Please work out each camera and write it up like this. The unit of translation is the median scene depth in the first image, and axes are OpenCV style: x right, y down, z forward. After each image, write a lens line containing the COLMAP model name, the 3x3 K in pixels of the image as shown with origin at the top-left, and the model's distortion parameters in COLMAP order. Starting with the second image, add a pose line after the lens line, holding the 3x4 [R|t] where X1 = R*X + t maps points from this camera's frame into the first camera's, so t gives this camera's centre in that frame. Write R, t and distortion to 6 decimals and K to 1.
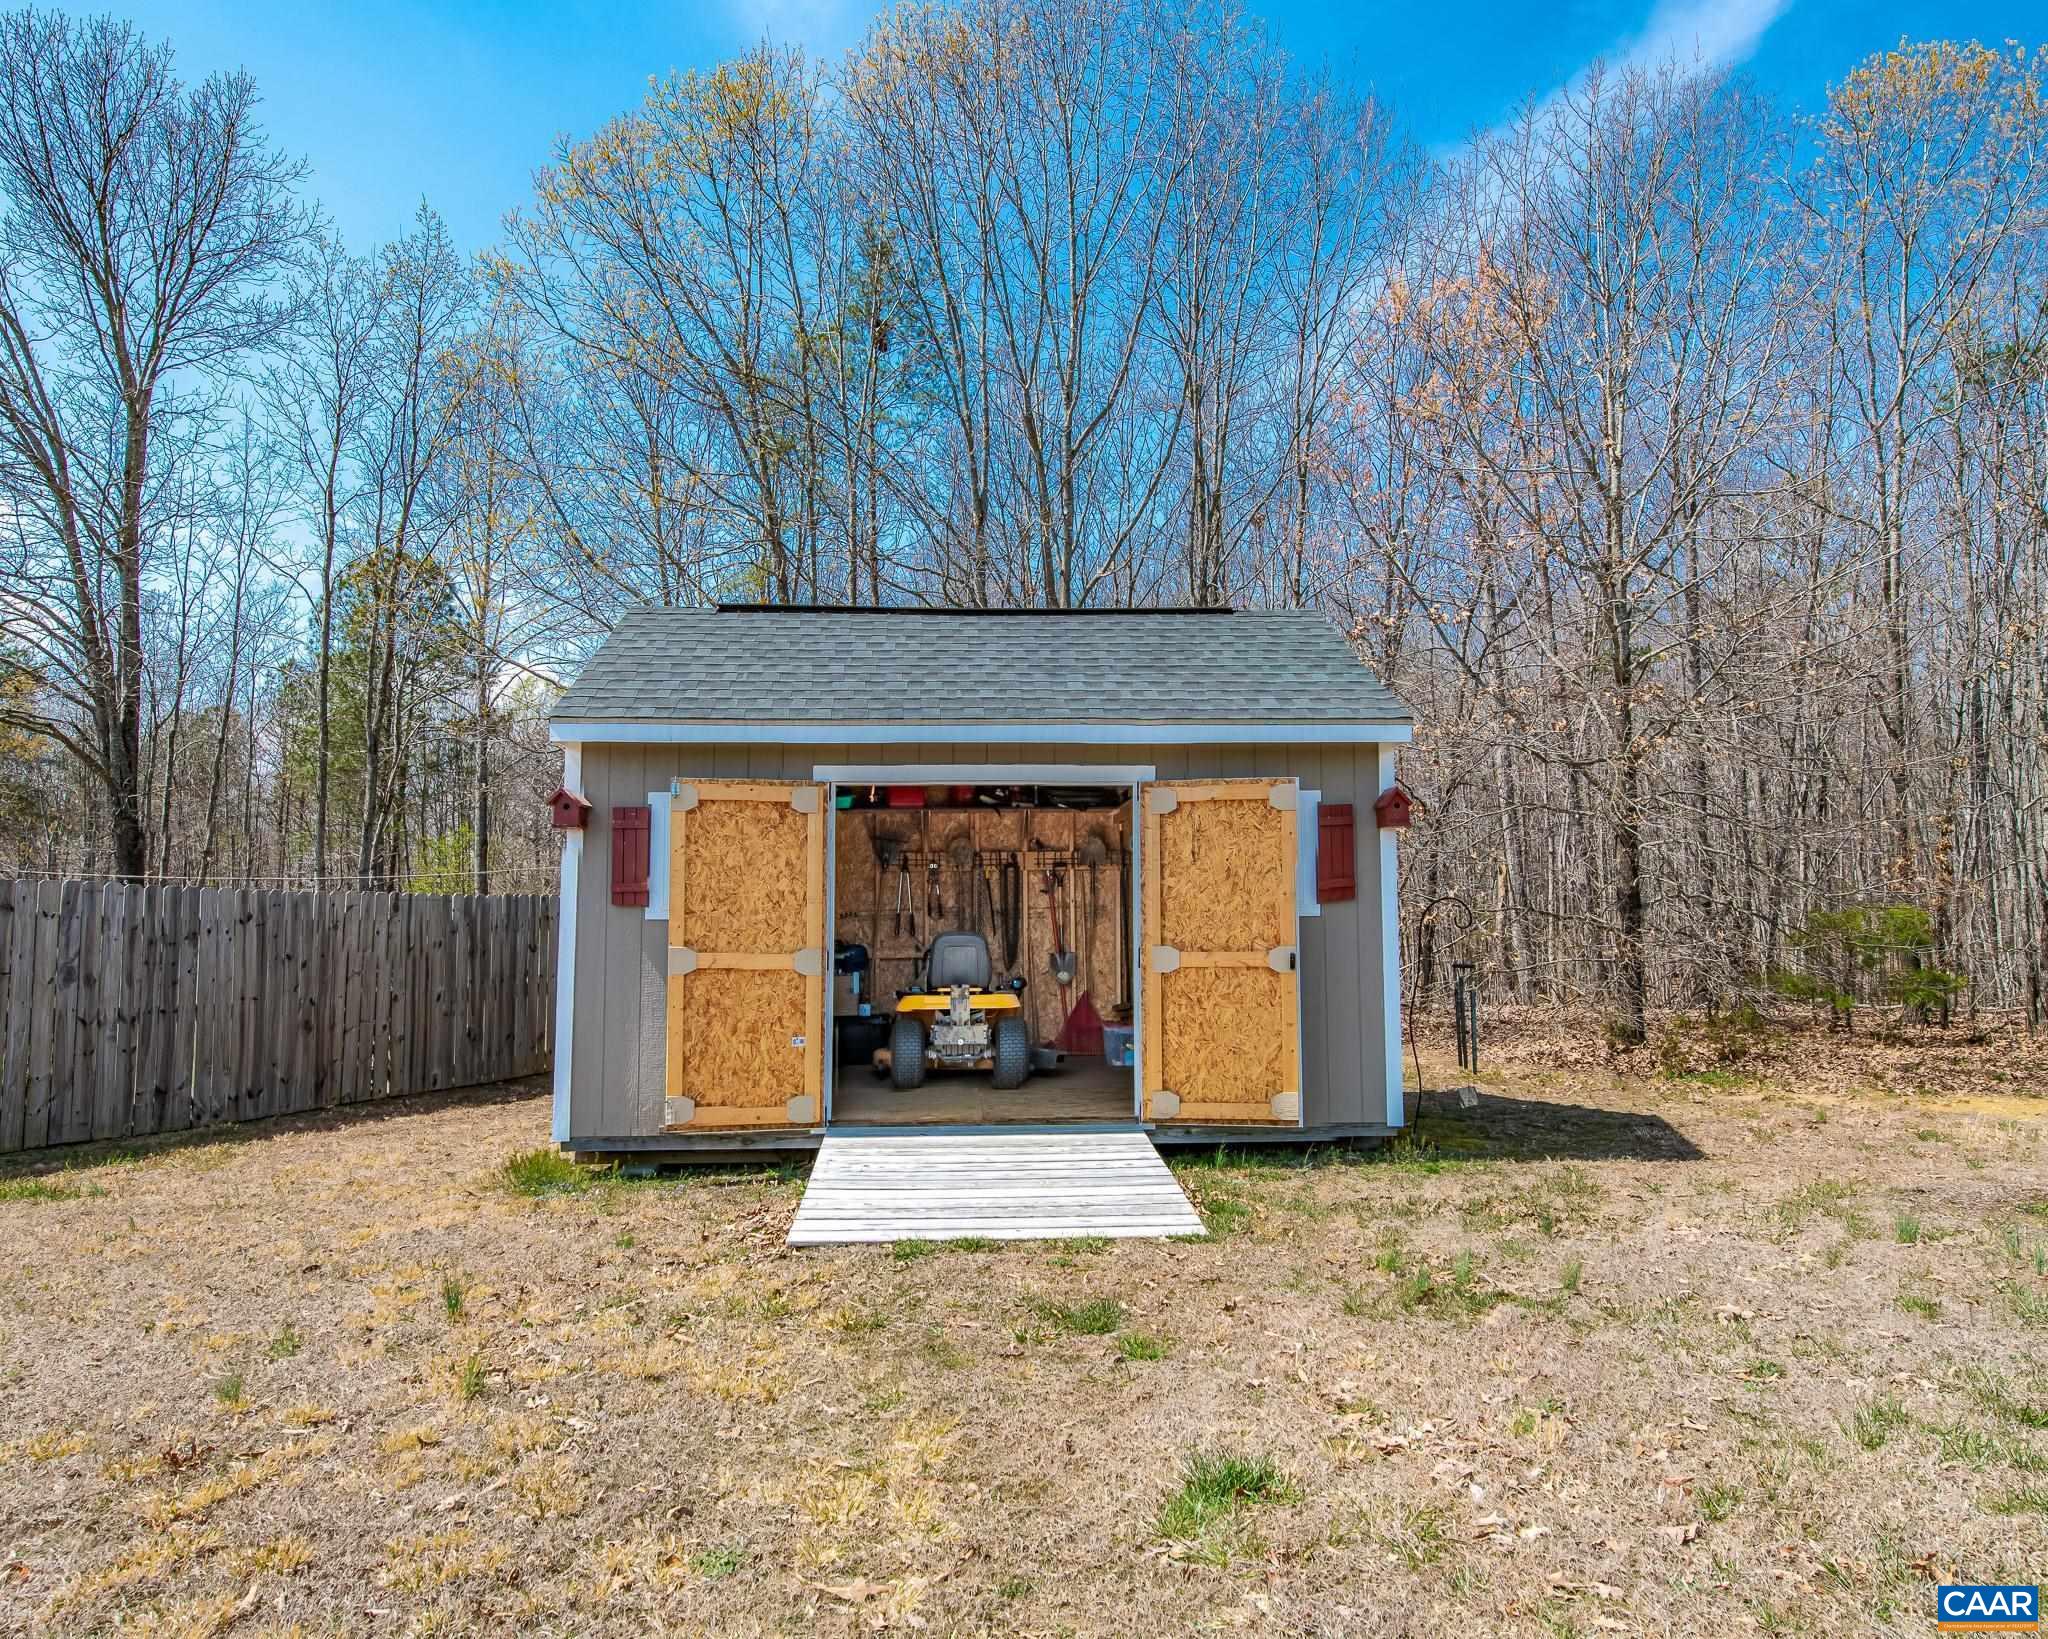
lens RADIAL K [[1166.9, 0, 975.2], [0, 1166.9, 844.3], [0, 0, 1]] dist [0.002270, 0.000234]
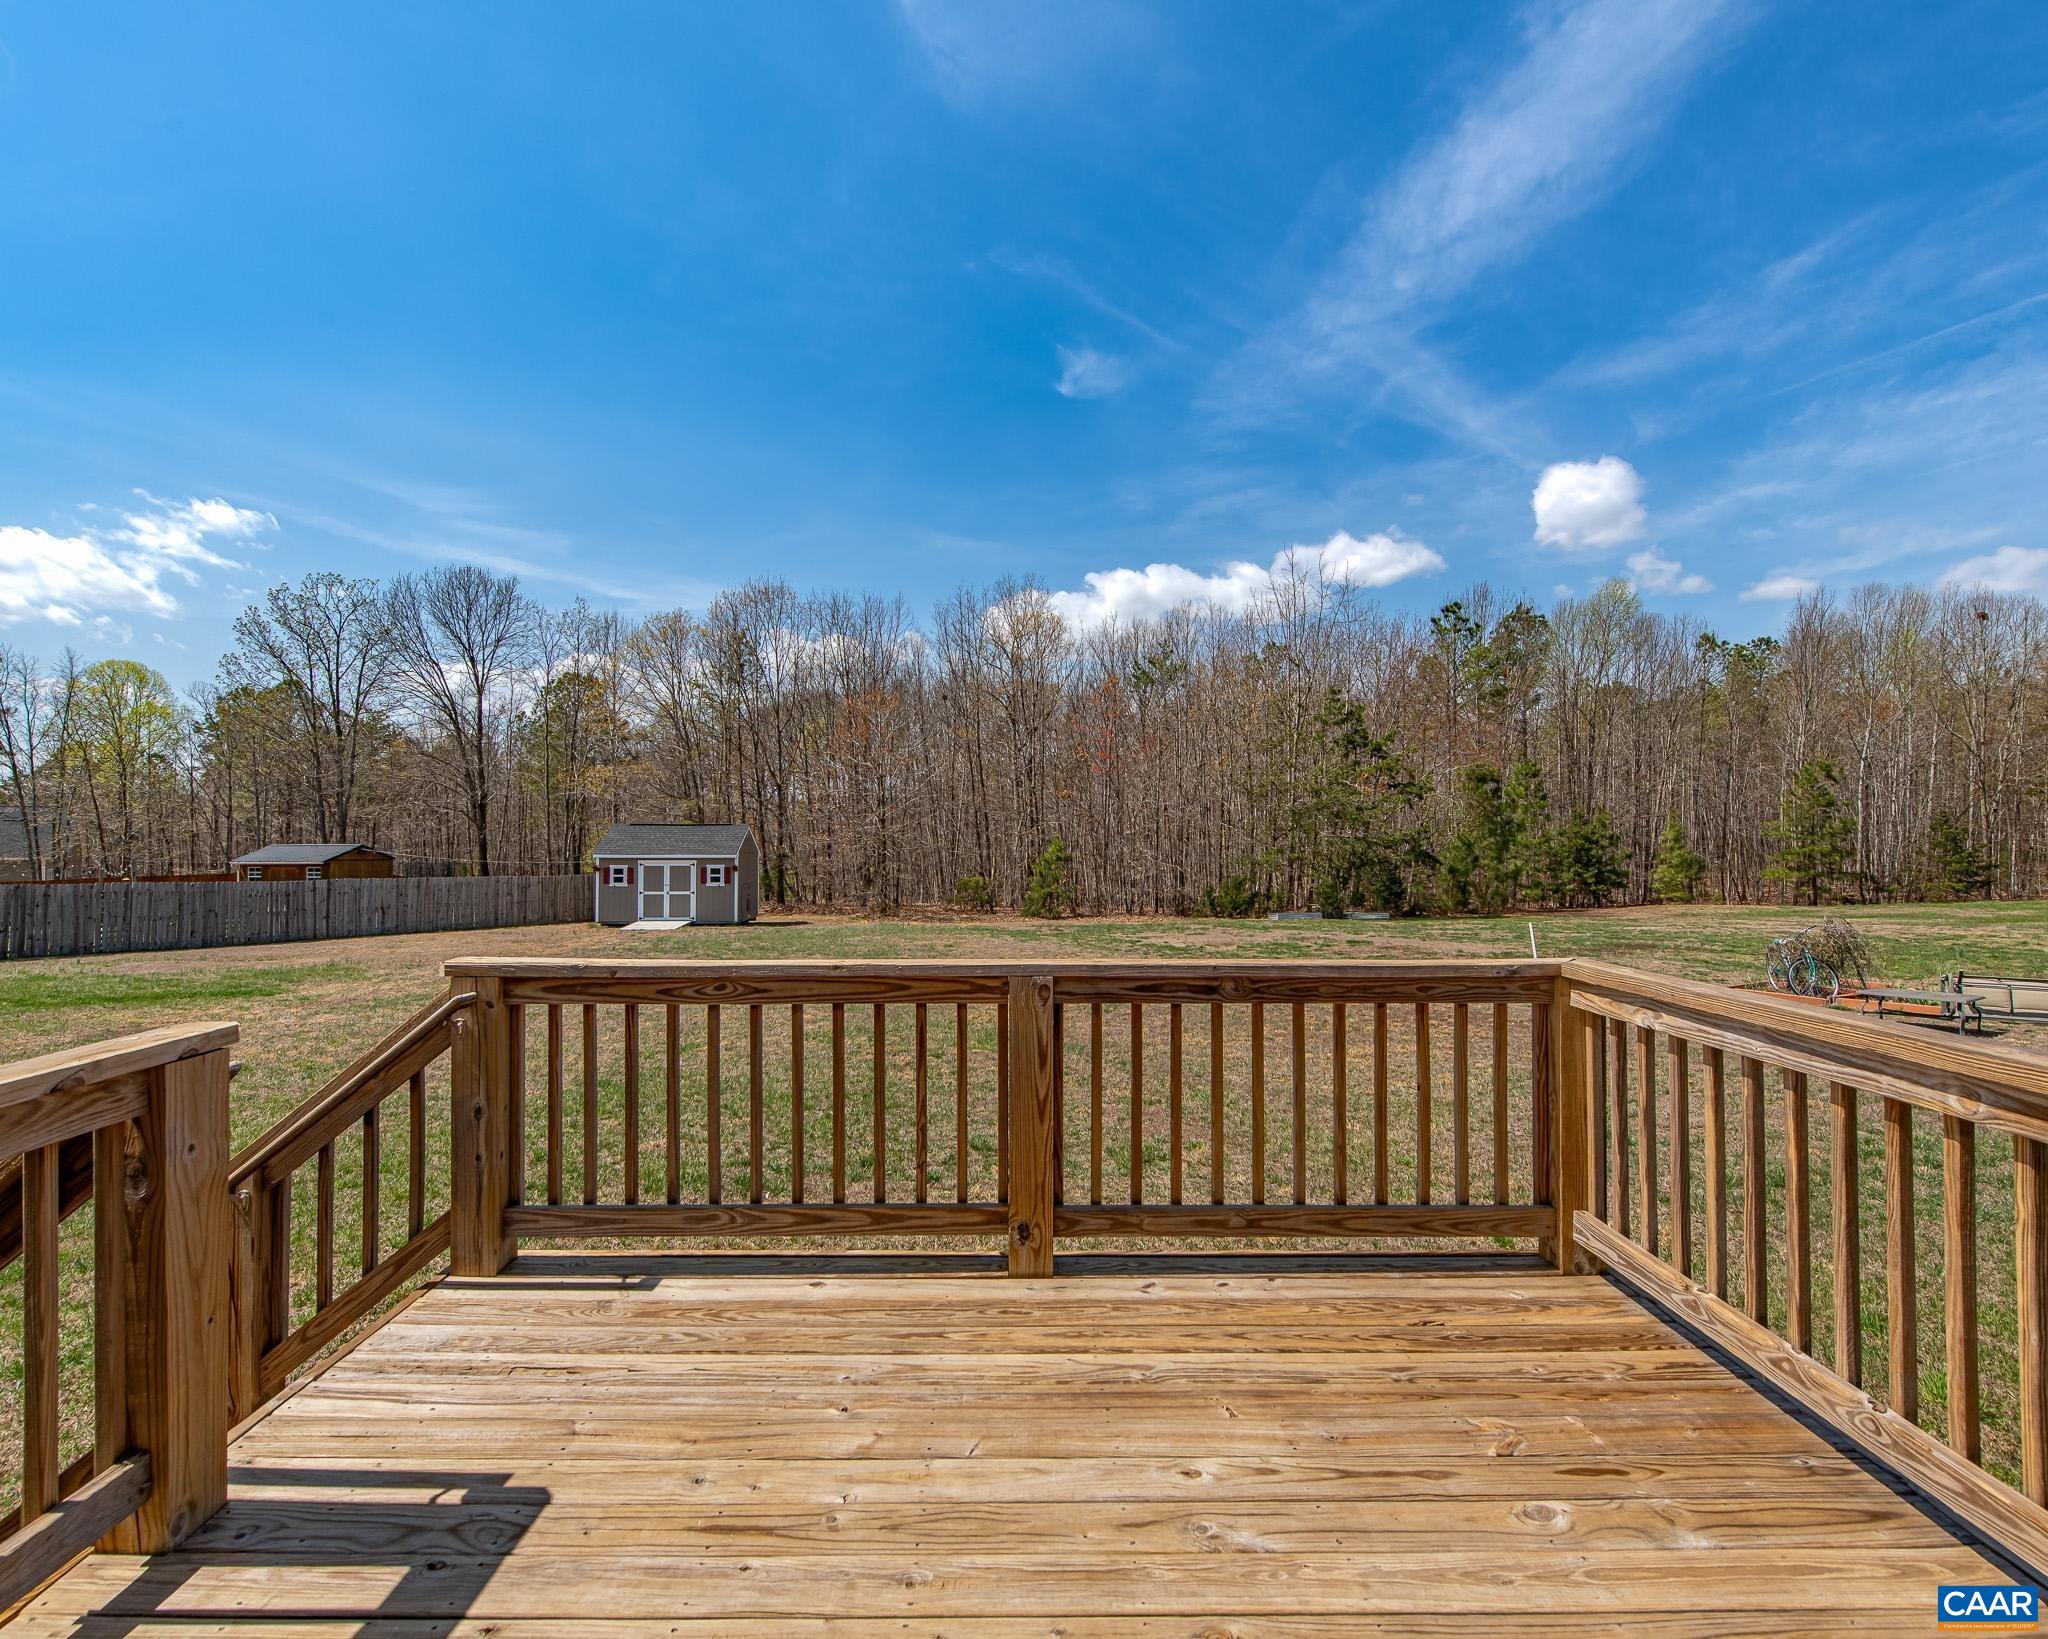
lens RADIAL K [[963.2, 0, 1013.9], [0, 963.2, 832.0], [0, 0, 1]] dist [0.018149, -0.007802]
pose [[0.998819, 0.004307, -0.048392, 1.433645], [-0.001881, 0.998744, 0.050062, -0.327797], [0.048547, -0.049912, 0.997573, -2.706995]]
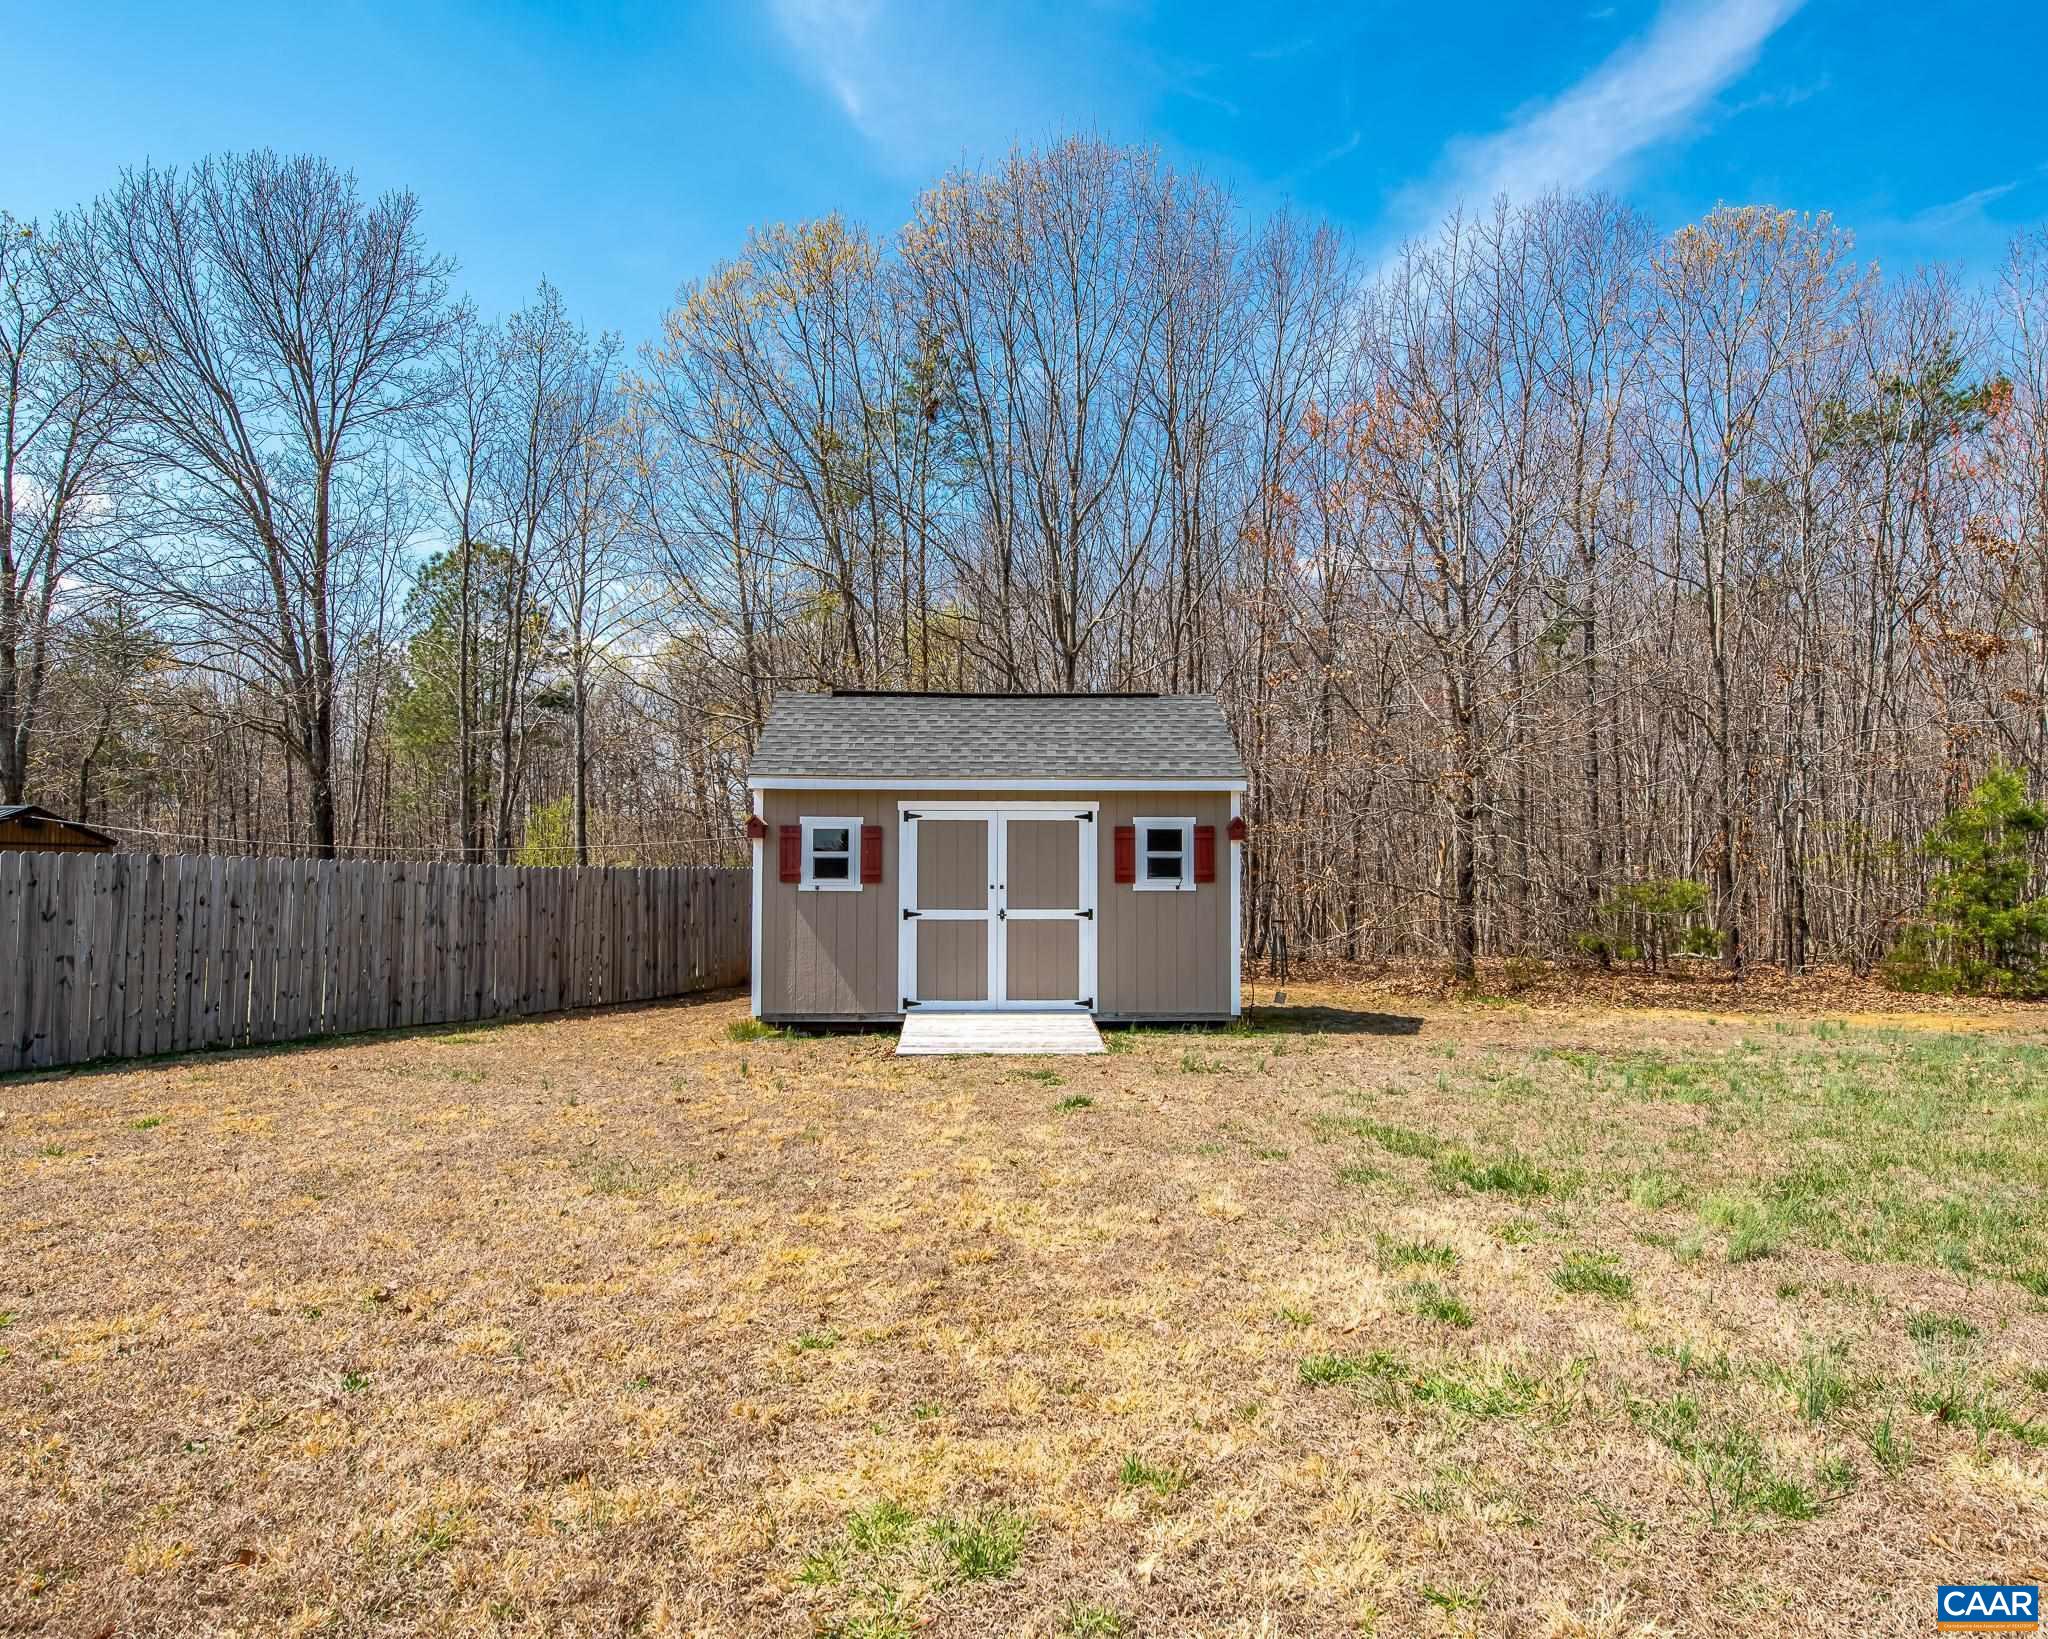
lens RADIAL K [[1166.9, 0, 975.2], [0, 1166.9, 844.3], [0, 0, 1]] dist [0.002270, 0.000234]
pose [[0.999595, 0.005376, -0.027956, 0.015025], [-0.004347, 0.999316, 0.036721, -0.046712], [0.028134, -0.036585, 0.998934, -0.496003]]
